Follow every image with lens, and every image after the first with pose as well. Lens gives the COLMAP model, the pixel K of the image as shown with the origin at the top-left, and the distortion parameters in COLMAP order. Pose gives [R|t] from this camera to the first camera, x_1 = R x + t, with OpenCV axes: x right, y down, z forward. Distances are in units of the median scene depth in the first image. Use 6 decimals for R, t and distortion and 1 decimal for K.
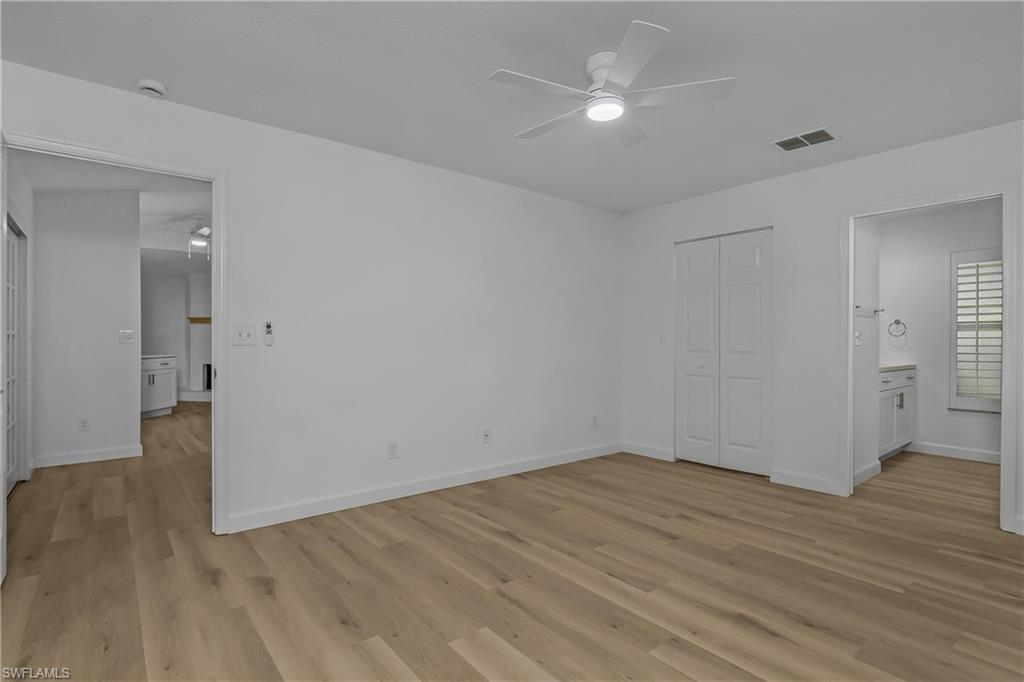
lens RADIAL K [[509.6, 0, 509.9], [0, 509.6, 342.1], [0, 0, 1]] dist [-0.022971, 0.002110]
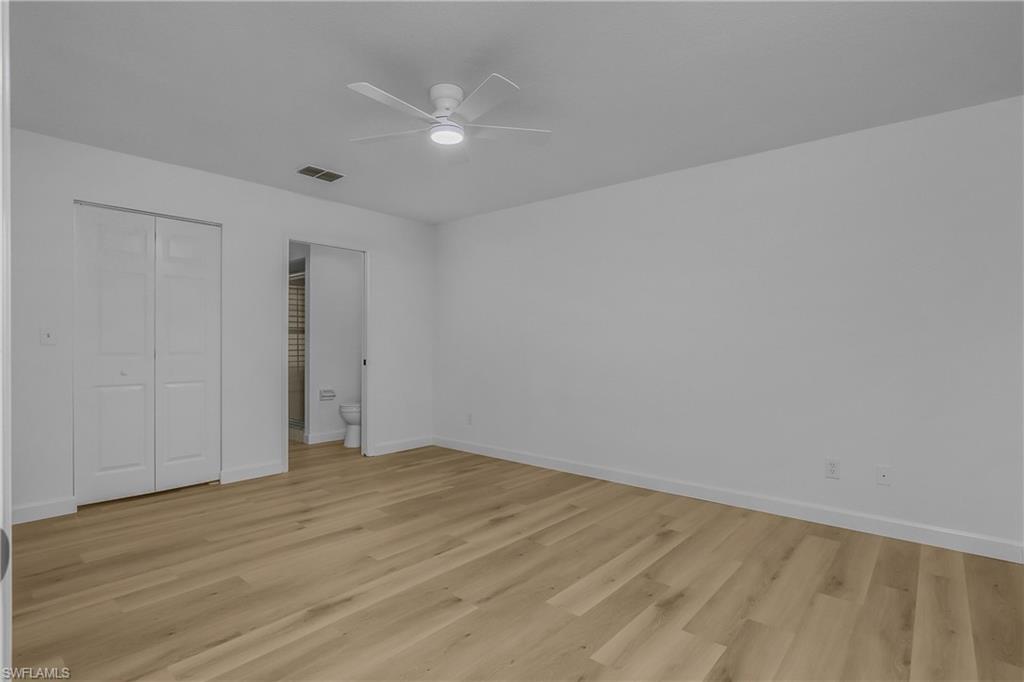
lens RADIAL K [[509.6, 0, 509.9], [0, 509.6, 342.1], [0, 0, 1]] dist [-0.022971, 0.002110]
pose [[-0.183720, -0.002493, 0.982975, -0.779213], [-0.003483, 0.999992, 0.001885, -0.006035], [-0.982972, -0.003078, -0.183727, 0.889792]]
